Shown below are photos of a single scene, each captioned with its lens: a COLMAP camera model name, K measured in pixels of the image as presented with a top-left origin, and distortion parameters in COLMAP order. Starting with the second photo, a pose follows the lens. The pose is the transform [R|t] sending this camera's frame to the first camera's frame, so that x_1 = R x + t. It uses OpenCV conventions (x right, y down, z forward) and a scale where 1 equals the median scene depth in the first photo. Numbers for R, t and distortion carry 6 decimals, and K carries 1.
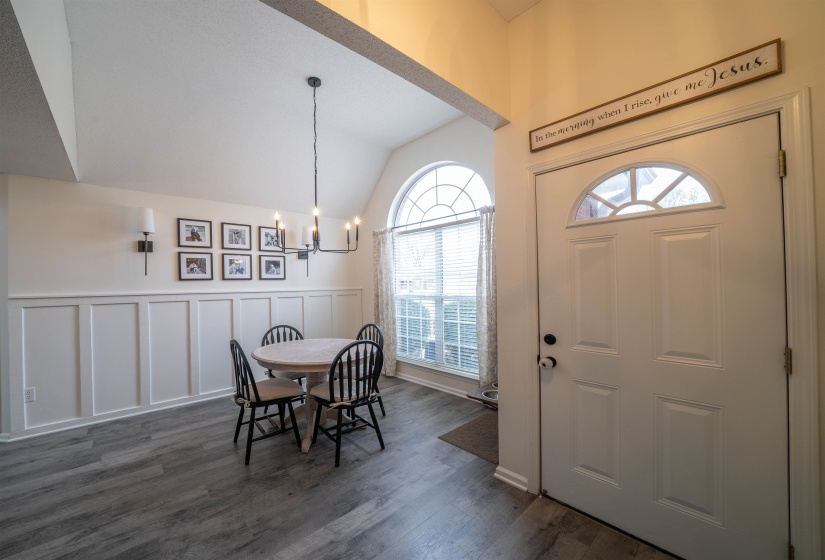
lens RADIAL K [[326.4, 0, 448.2], [0, 326.4, 285.2], [0, 0, 1]] dist [-0.022187, 0.000153]
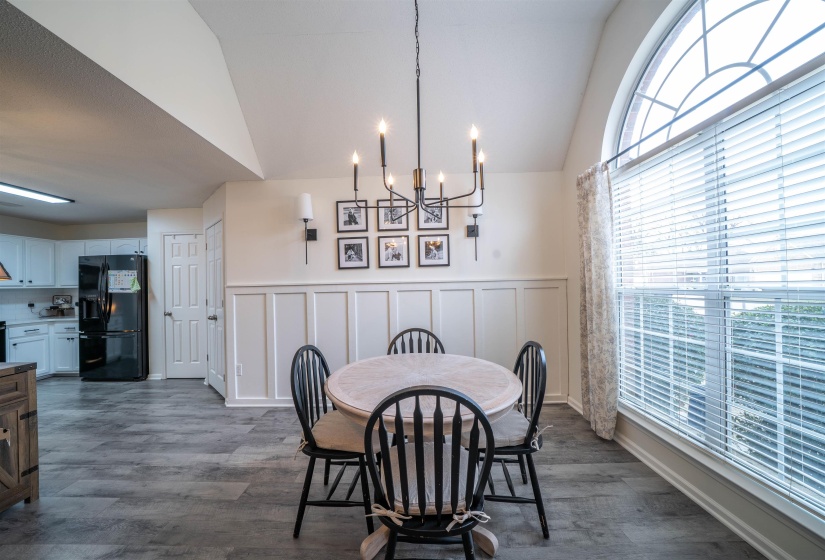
lens RADIAL K [[326.4, 0, 448.2], [0, 326.4, 285.2], [0, 0, 1]] dist [-0.022187, 0.000153]
pose [[0.673299, -0.001940, -0.739368, 0.055410], [0.007031, 0.999968, 0.003779, 0.027580], [0.739337, -0.007743, 0.673291, 0.572219]]
